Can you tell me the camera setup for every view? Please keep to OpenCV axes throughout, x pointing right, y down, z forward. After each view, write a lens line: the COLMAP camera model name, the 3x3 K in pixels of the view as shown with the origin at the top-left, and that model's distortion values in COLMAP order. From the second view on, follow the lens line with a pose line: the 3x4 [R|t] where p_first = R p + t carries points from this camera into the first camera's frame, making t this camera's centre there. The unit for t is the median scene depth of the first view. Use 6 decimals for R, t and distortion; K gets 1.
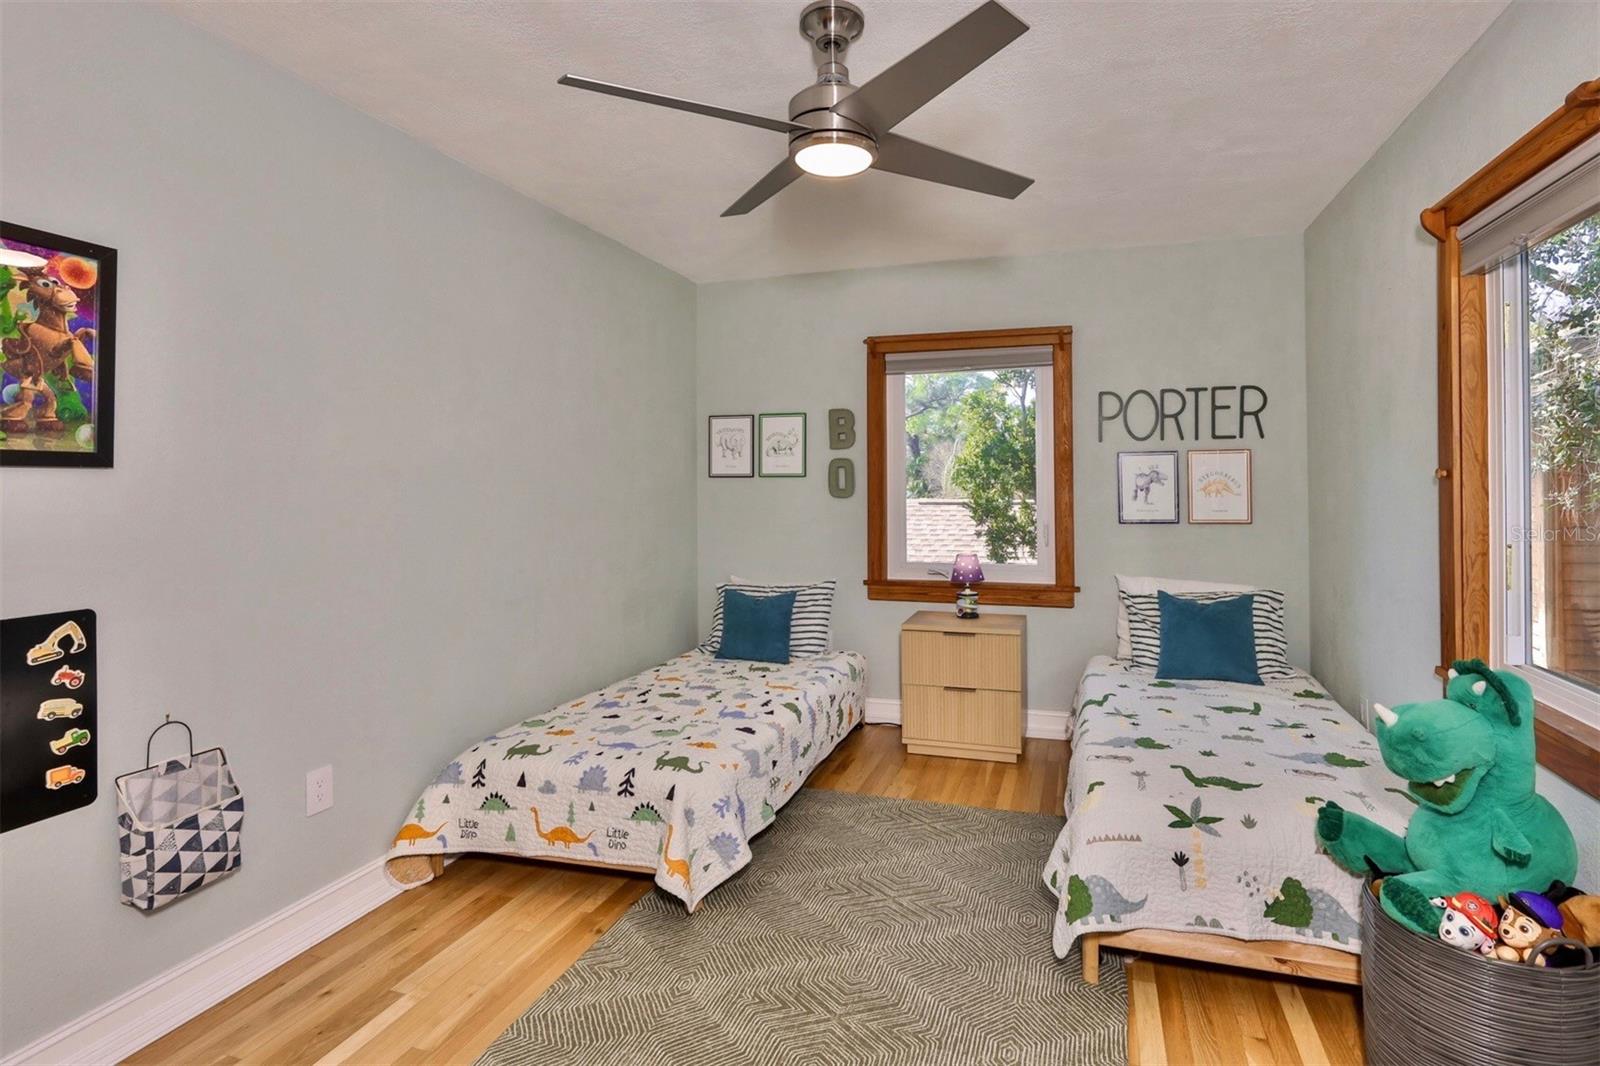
lens RADIAL K [[783.5, 0, 844.7], [0, 783.5, 482.1], [0, 0, 1]] dist [-0.004446, -0.000189]
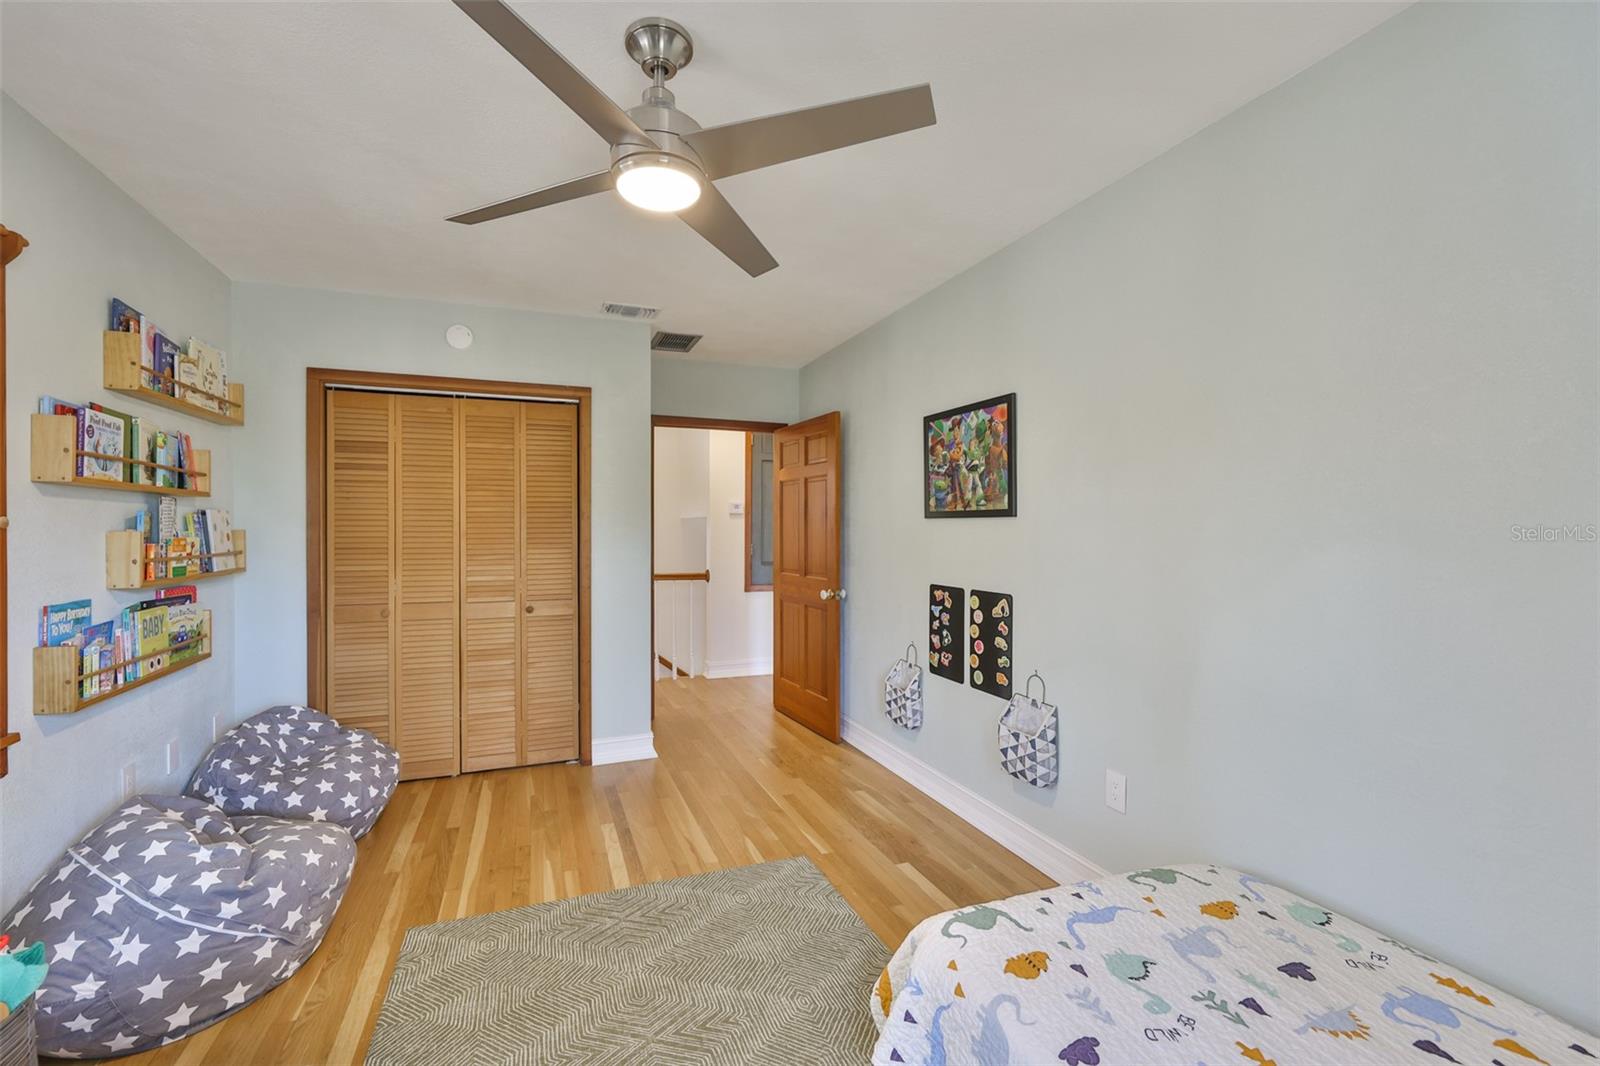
lens RADIAL K [[690.1, 0, 794.4], [0, 690.1, 535.9], [0, 0, 1]] dist [0.000610, -0.001310]
pose [[-0.792131, 0.013194, -0.610208, 0.257320], [0.009145, 0.999911, 0.009749, 0.003092], [0.610283, 0.002142, -0.792181, 1.216135]]
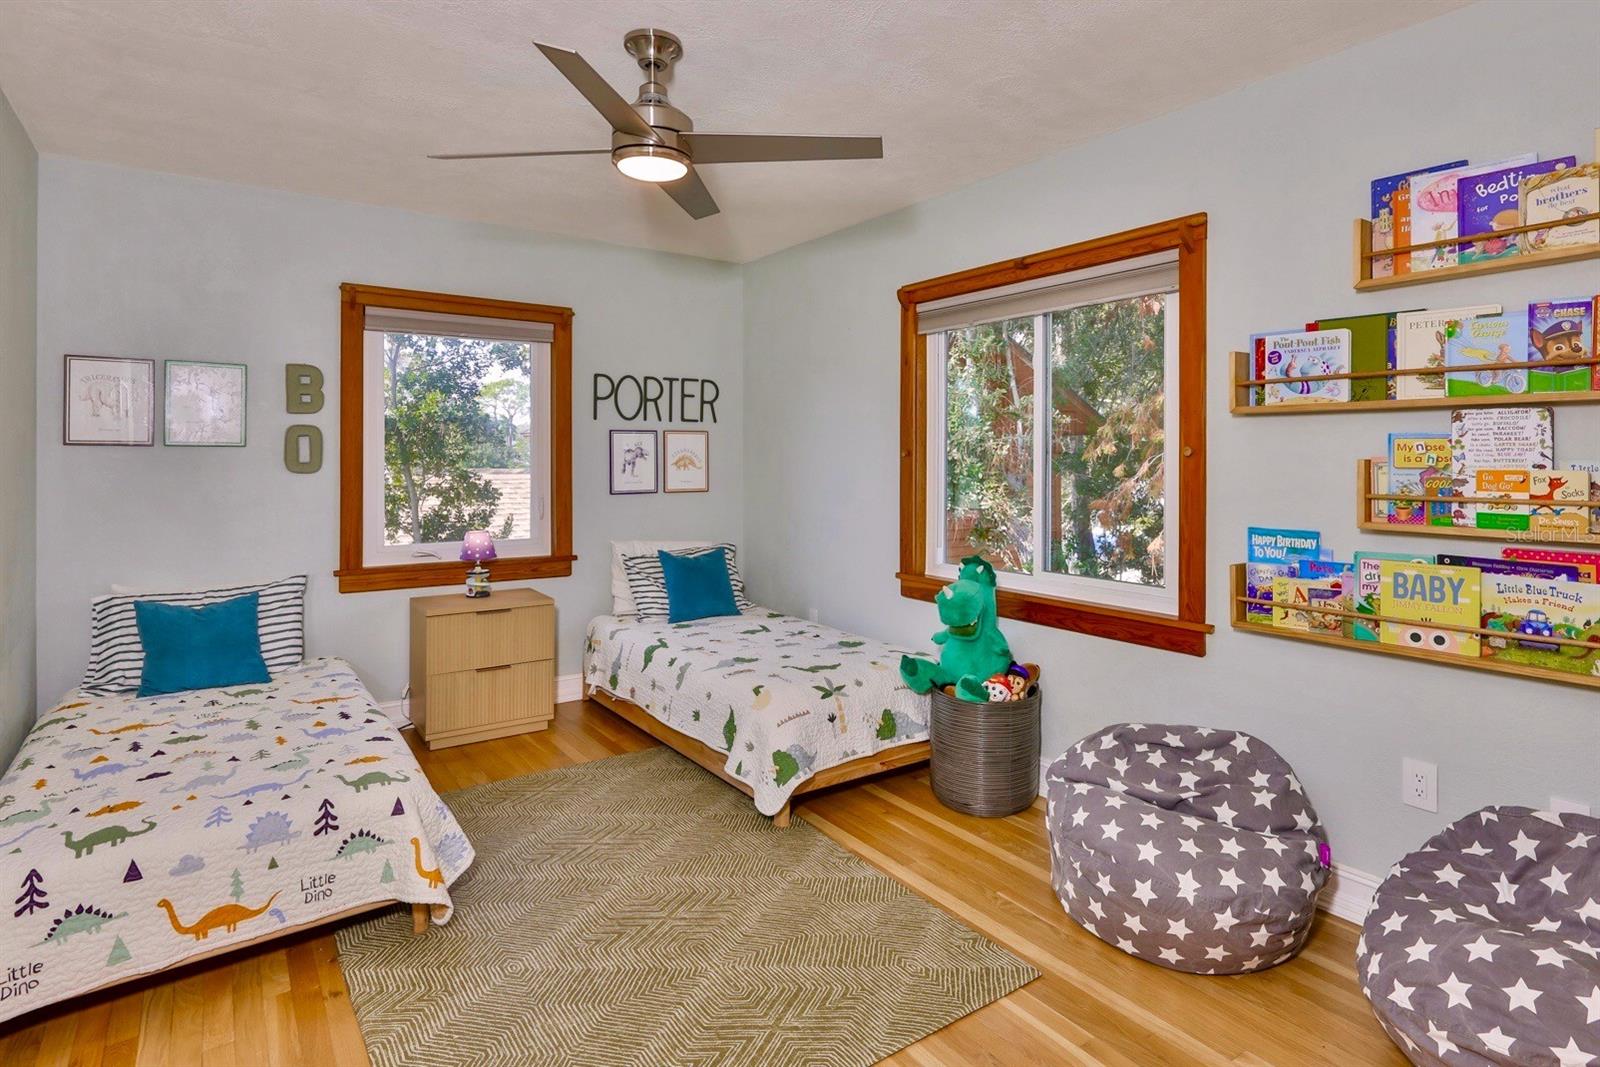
lens RADIAL K [[864.4, 0, 833.5], [0, 864.4, 454.3], [0, 0, 1]] dist [-0.001256, -0.000389]
pose [[0.603163, 0.011048, 0.797541, -0.585025], [-0.008086, 0.999937, -0.007736, 0.004403], [-0.797577, -0.001783, 0.603215, 0.022256]]
